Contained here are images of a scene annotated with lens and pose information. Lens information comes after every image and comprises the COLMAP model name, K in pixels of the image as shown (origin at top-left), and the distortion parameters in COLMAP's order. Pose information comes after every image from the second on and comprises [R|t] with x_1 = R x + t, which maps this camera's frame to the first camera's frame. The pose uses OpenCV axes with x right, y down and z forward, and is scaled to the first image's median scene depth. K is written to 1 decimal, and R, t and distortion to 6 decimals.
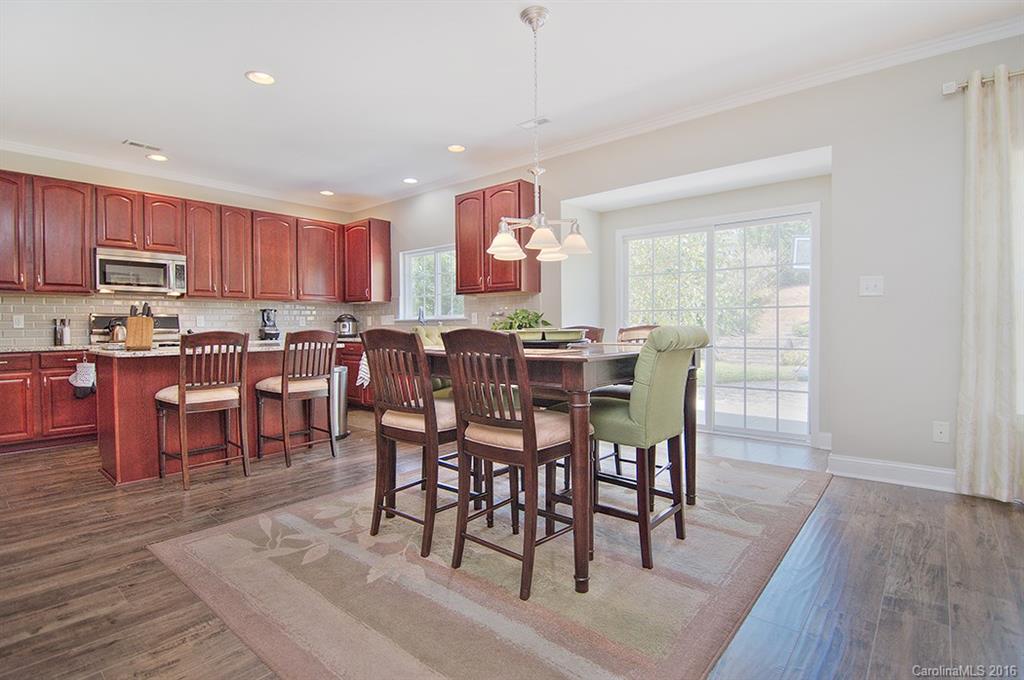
lens RADIAL K [[501.5, 0, 541.6], [0, 501.5, 338.9], [0, 0, 1]] dist [0.001380, -0.000120]
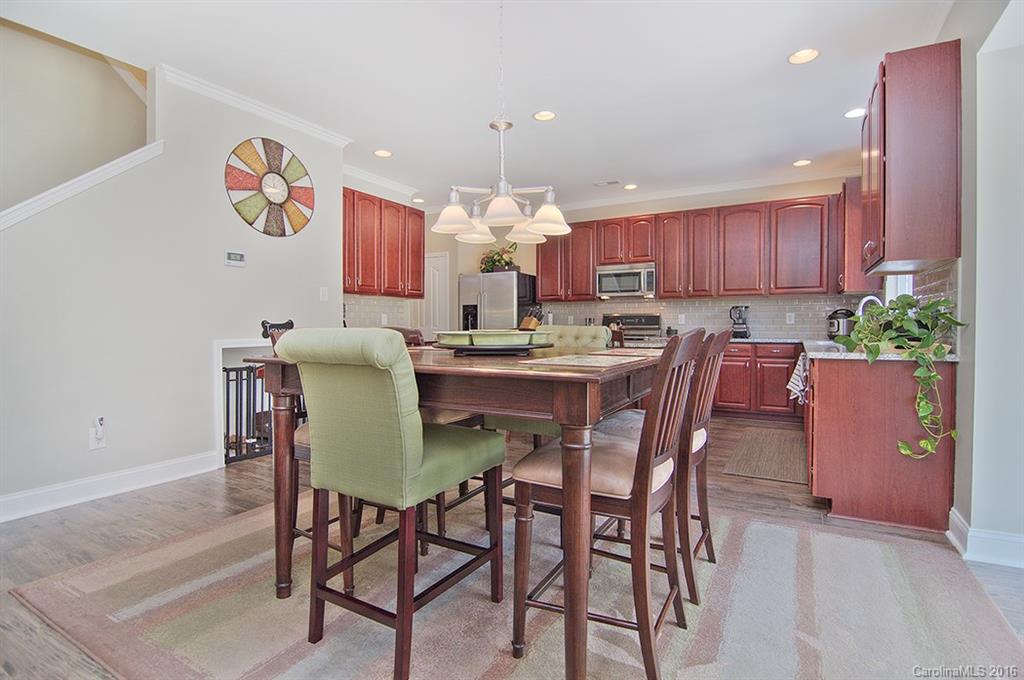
lens RADIAL K [[502.7, 0, 508.5], [0, 502.7, 335.2], [0, 0, 1]] dist [-0.022250, -0.000791]
pose [[0.165416, 0.025944, -0.985883, 0.411242], [-0.024892, 0.999445, 0.022124, -0.017280], [0.985910, 0.020881, 0.165970, 0.512095]]
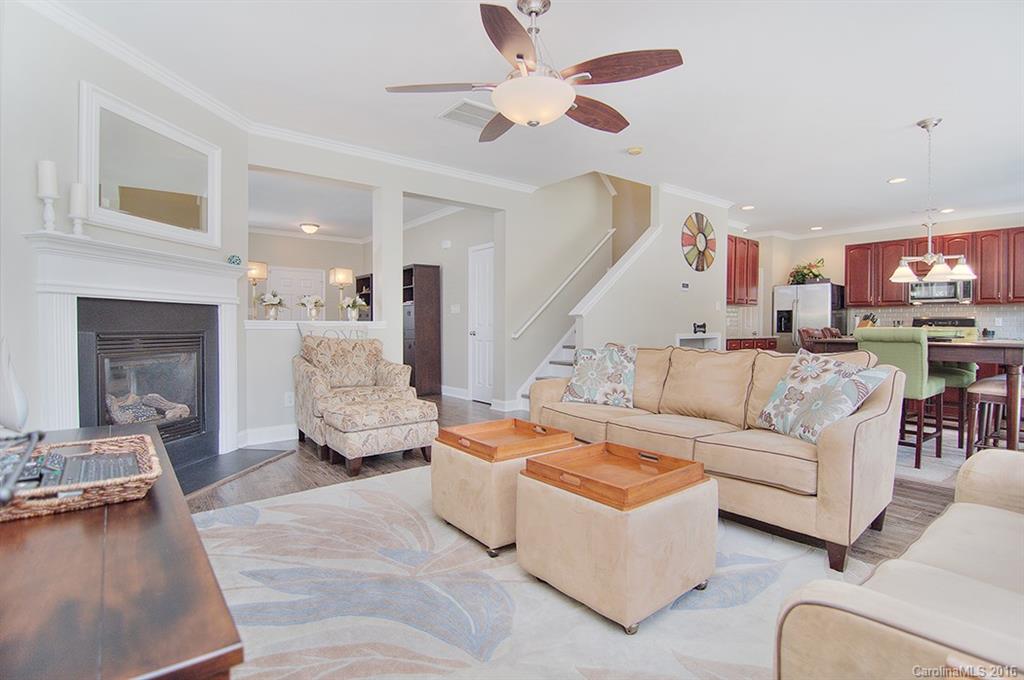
lens RADIAL K [[502.7, 0, 508.5], [0, 502.7, 335.2], [0, 0, 1]] dist [-0.022250, -0.000791]
pose [[-0.226653, 0.023870, -0.973683, 0.943378], [-0.025470, 0.999213, 0.030424, -0.008952], [0.973642, 0.031695, -0.225867, 0.092227]]
